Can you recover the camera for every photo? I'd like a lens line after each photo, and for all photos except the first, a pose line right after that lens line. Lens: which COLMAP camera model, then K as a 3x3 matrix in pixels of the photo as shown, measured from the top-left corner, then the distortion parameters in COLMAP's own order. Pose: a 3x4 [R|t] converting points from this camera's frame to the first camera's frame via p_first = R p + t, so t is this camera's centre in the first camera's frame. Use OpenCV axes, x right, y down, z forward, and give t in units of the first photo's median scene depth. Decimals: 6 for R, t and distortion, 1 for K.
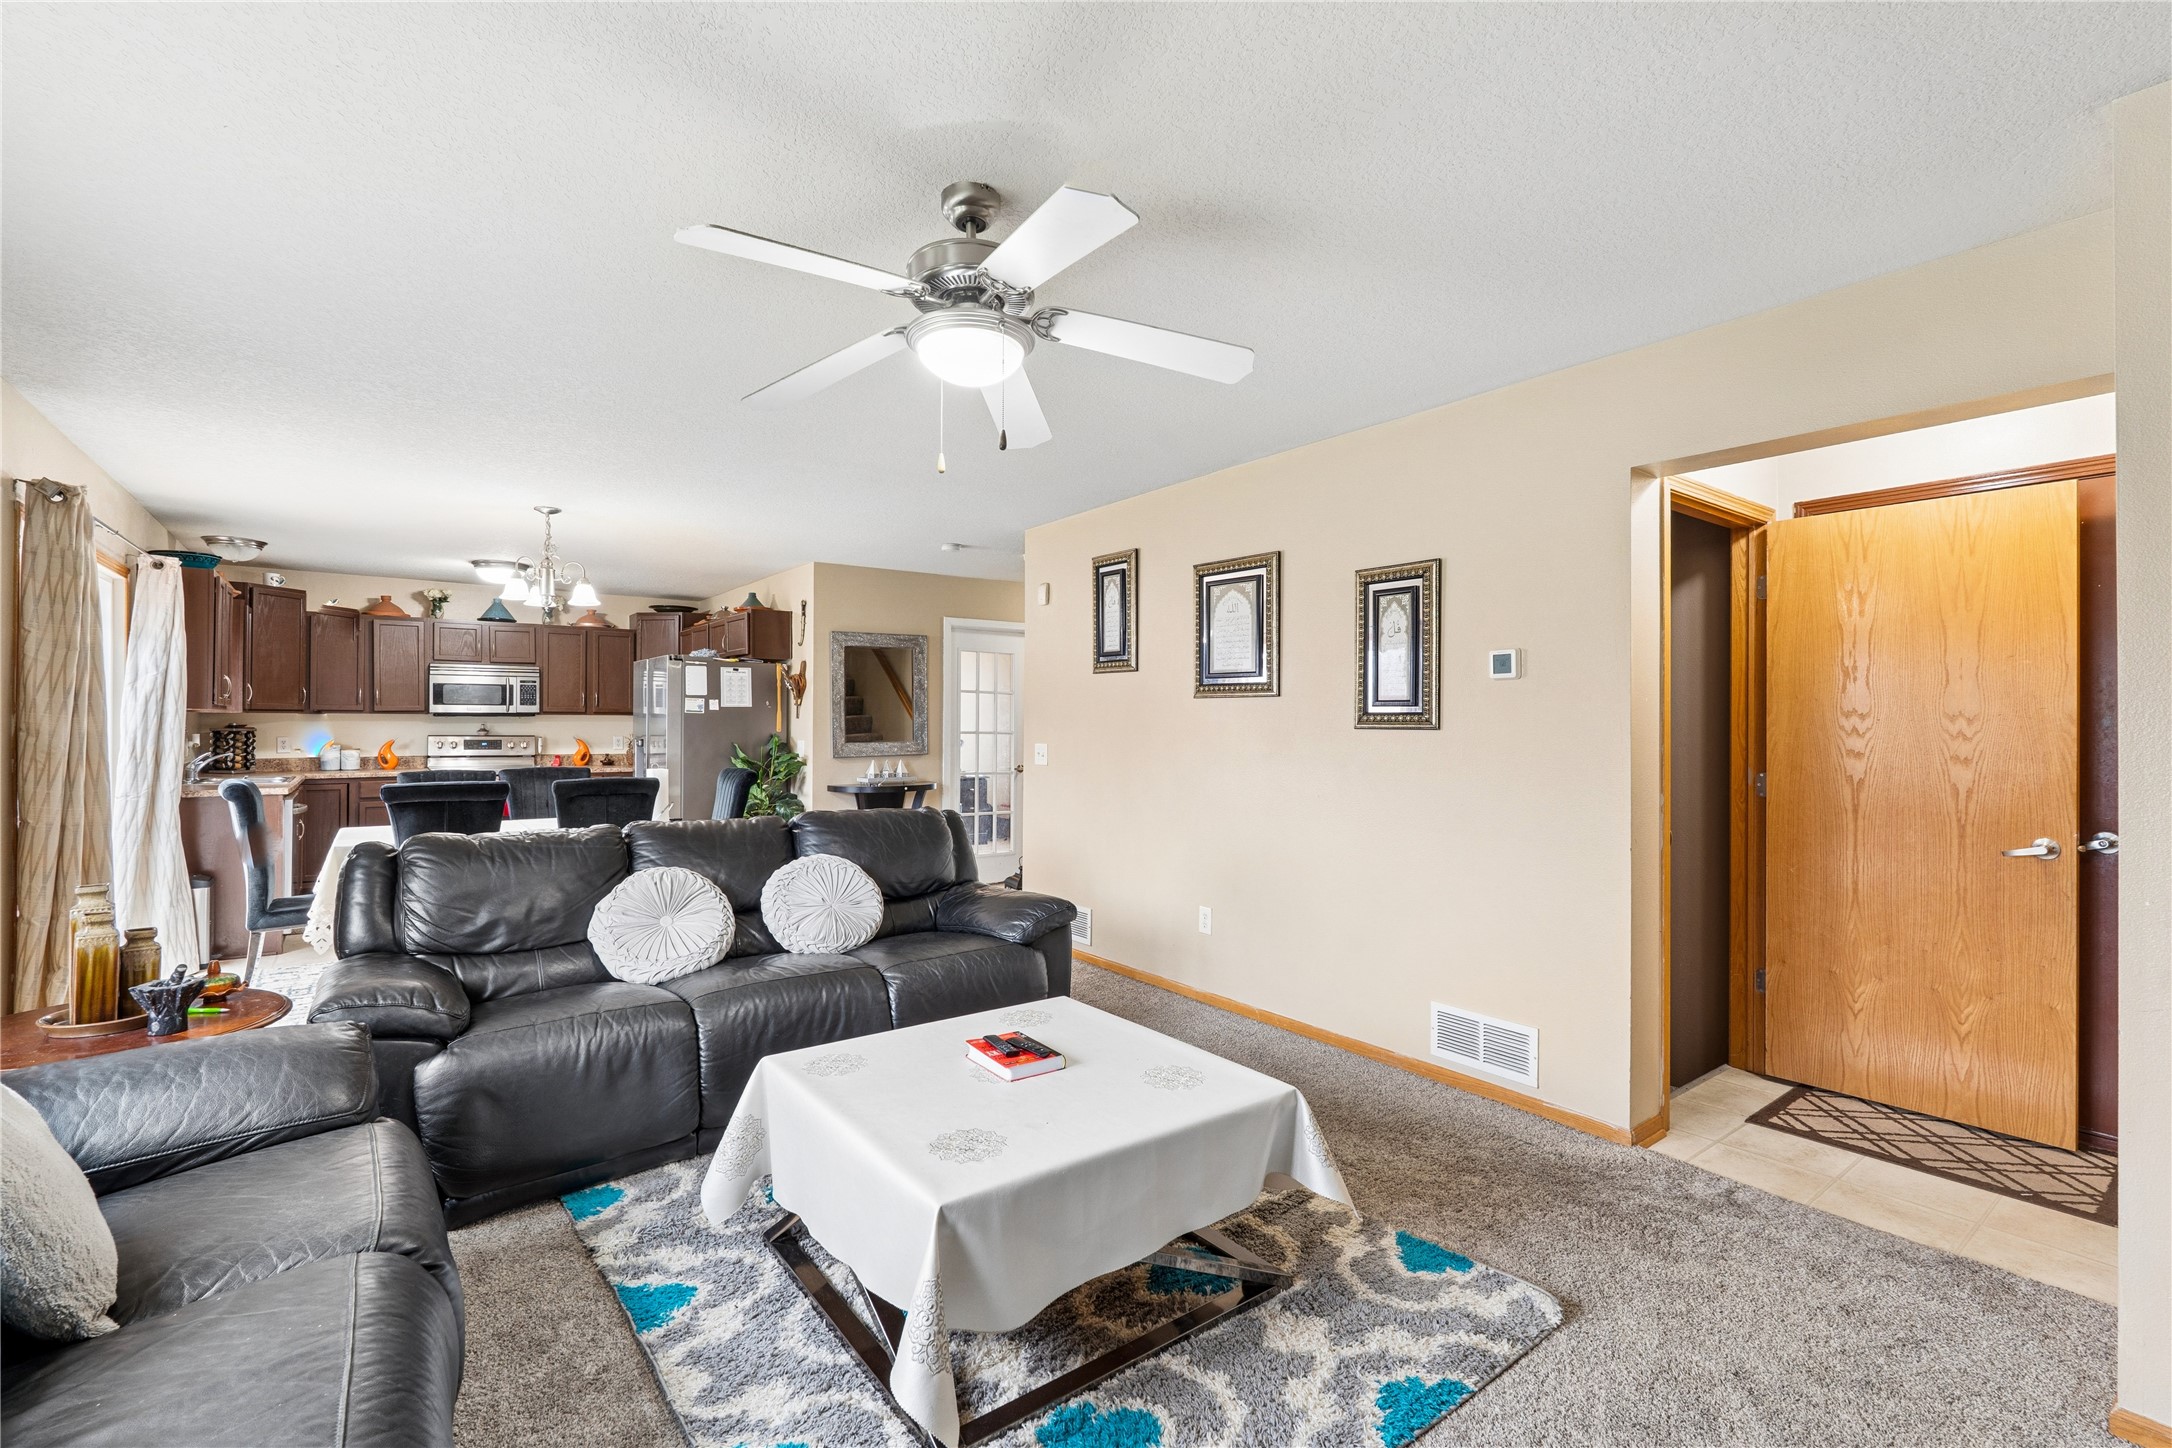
lens RADIAL K [[981.2, 0, 1090.4], [0, 981.2, 708.3], [0, 0, 1]] dist [0.001043, -0.000452]
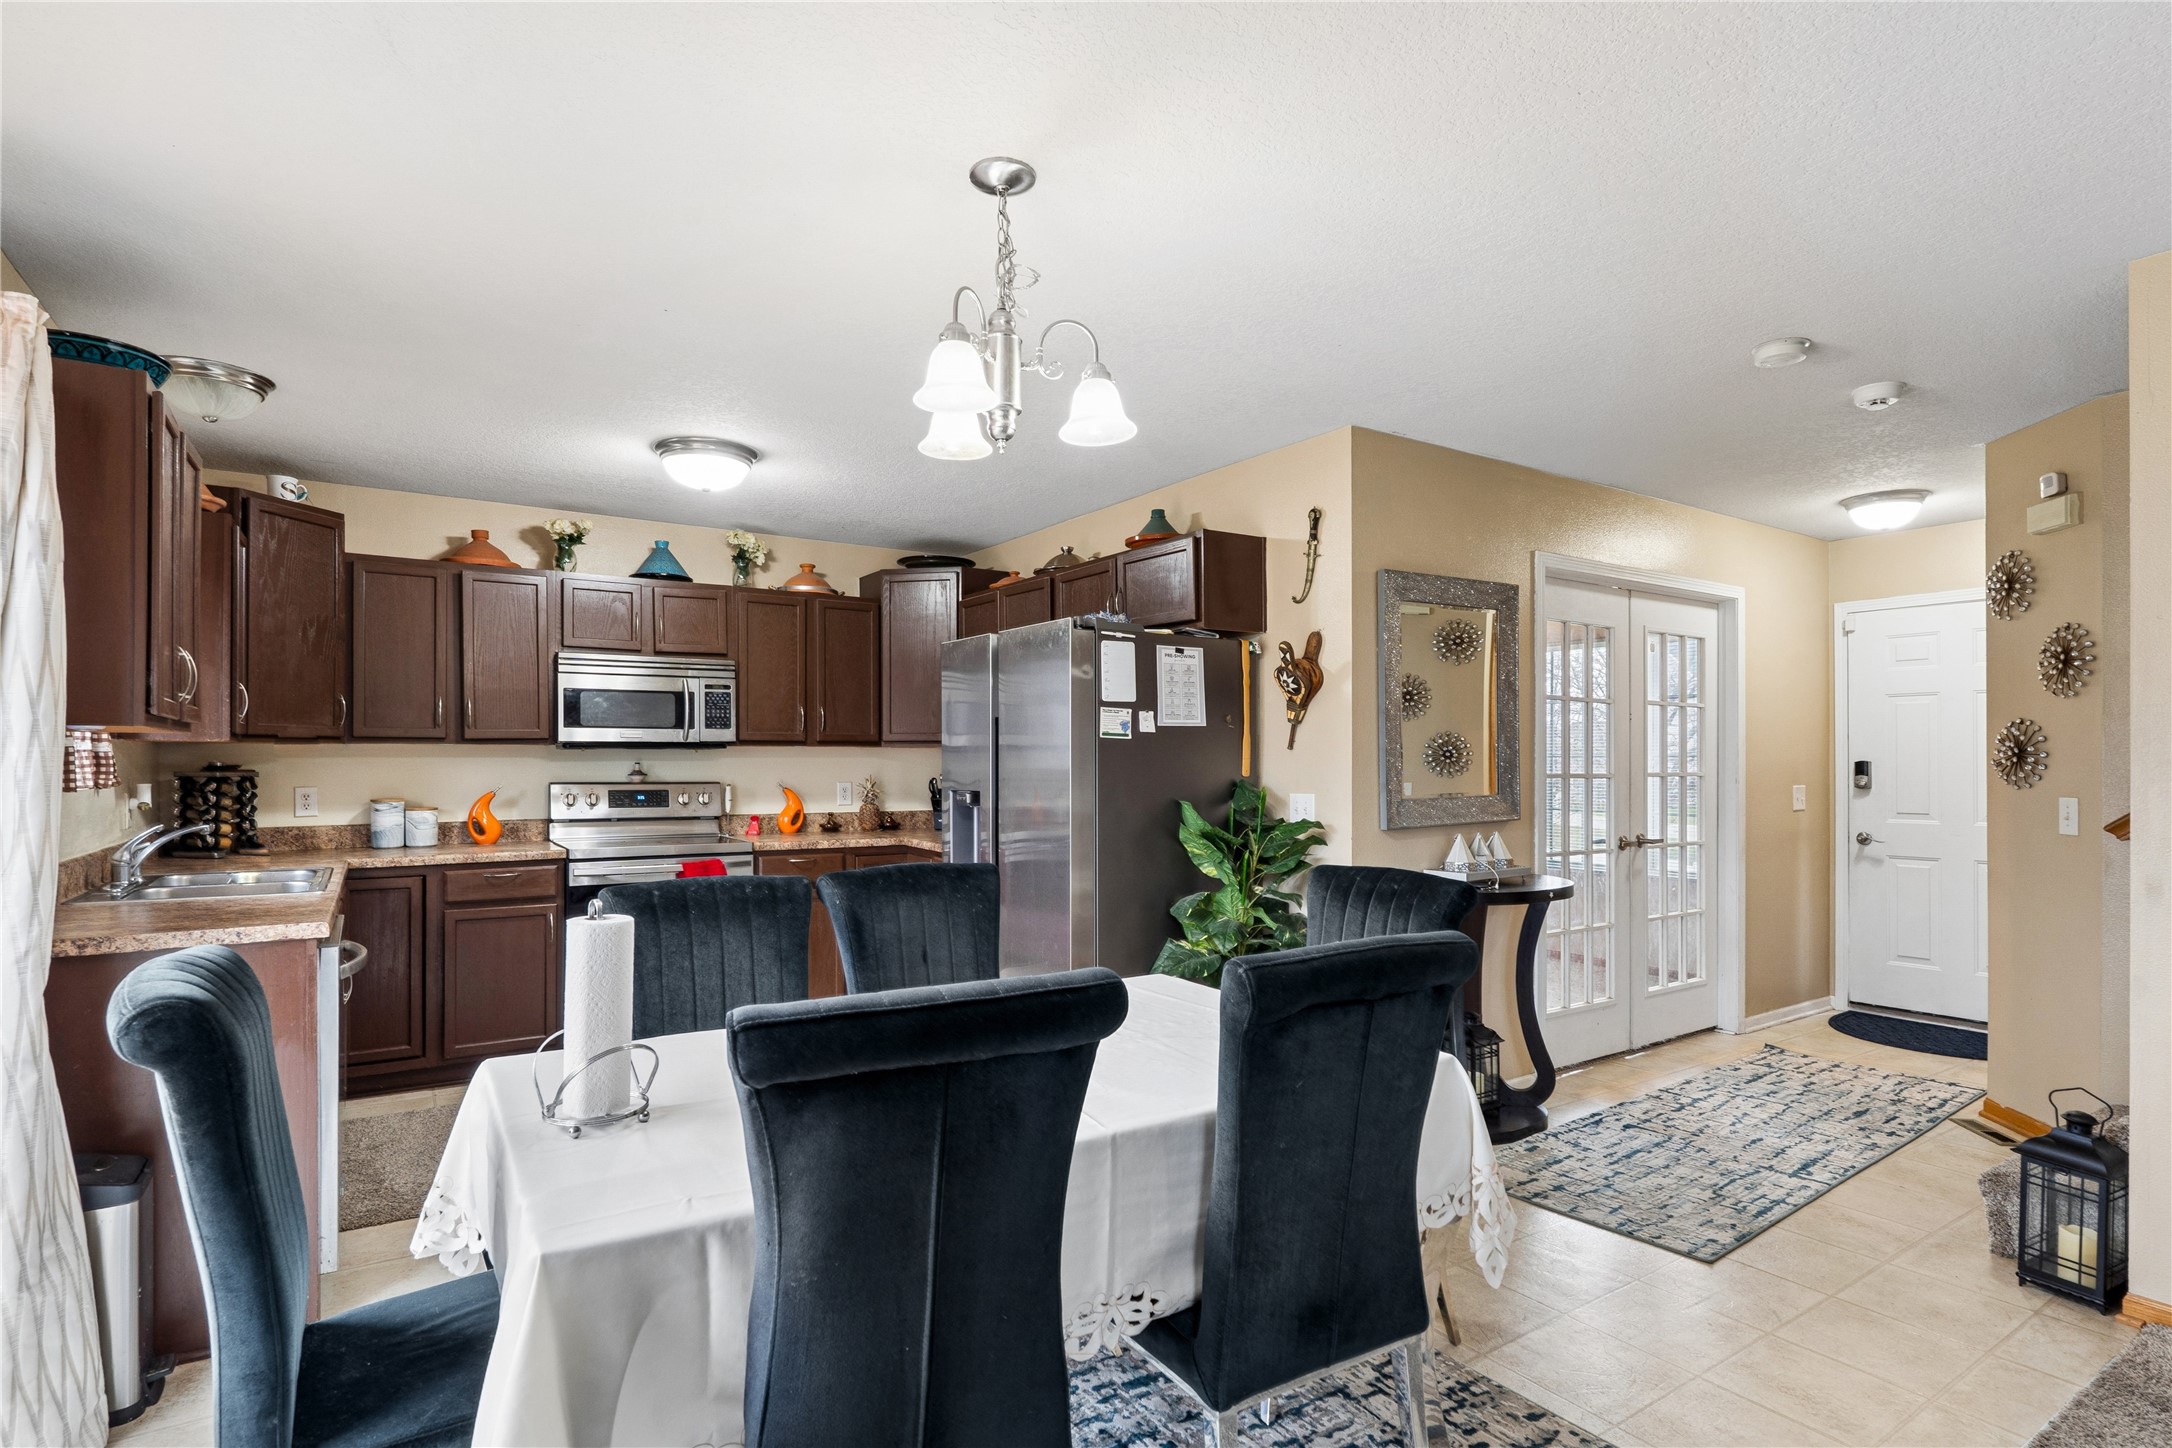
lens RADIAL K [[1109.5, 0, 1085.7], [0, 1109.5, 747.3], [0, 0, 1]] dist [-0.001937, 0.002090]
pose [[0.997776, -0.003855, -0.066541, -0.349362], [0.004181, 0.999980, 0.004755, 0.006016], [0.066521, -0.005023, 0.997772, 0.415192]]
